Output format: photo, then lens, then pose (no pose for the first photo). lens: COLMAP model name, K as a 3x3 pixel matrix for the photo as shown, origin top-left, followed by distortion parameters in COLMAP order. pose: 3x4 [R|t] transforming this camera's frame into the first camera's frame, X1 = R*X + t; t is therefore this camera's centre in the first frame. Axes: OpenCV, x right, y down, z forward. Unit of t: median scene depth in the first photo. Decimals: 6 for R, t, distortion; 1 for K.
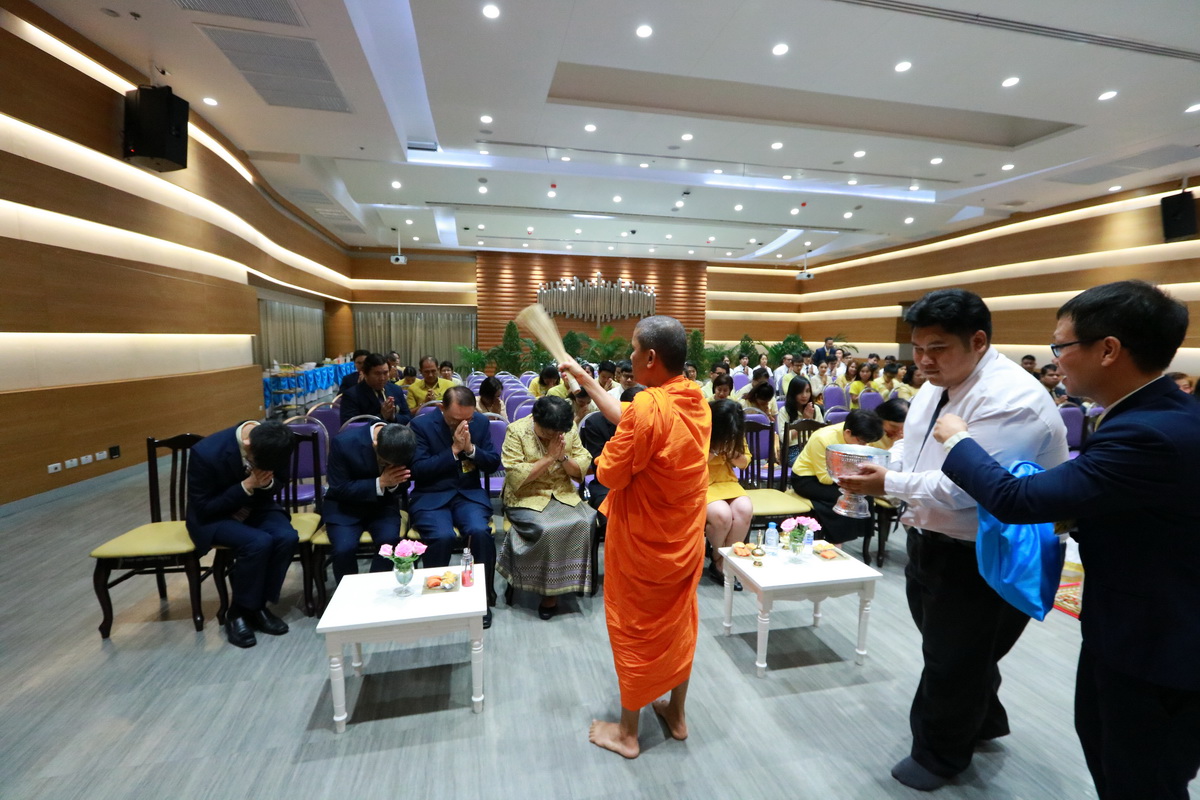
lens RADIAL K [[556.4, 0, 600.0], [0, 556.4, 400.0], [0, 0, 1]] dist [-0.001240, -0.000135]
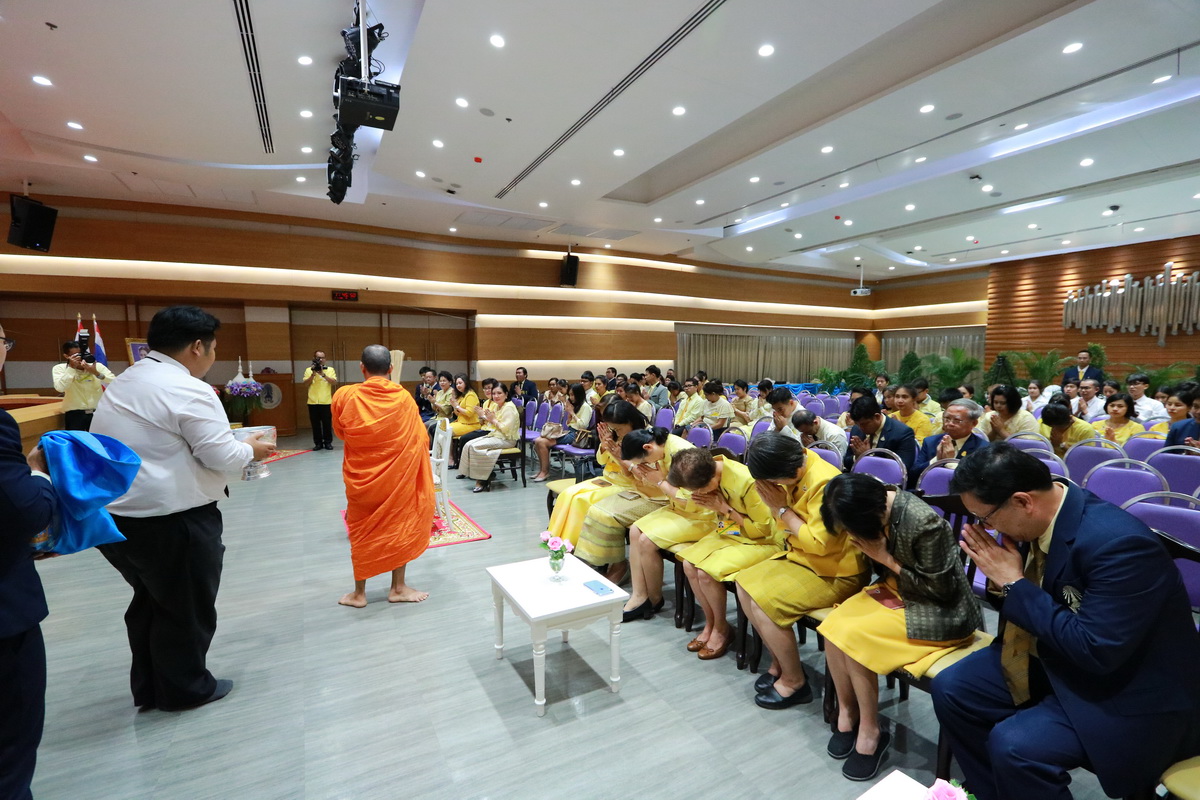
lens RADIAL K [[556.4, 0, 600.0], [0, 556.4, 400.0], [0, 0, 1]] dist [-0.001240, -0.000135]
pose [[0.257247, 0.059287, -0.964525, 0.728138], [-0.104689, 0.993952, 0.033174, -0.023833], [0.960658, 0.092441, 0.261897, 0.278989]]
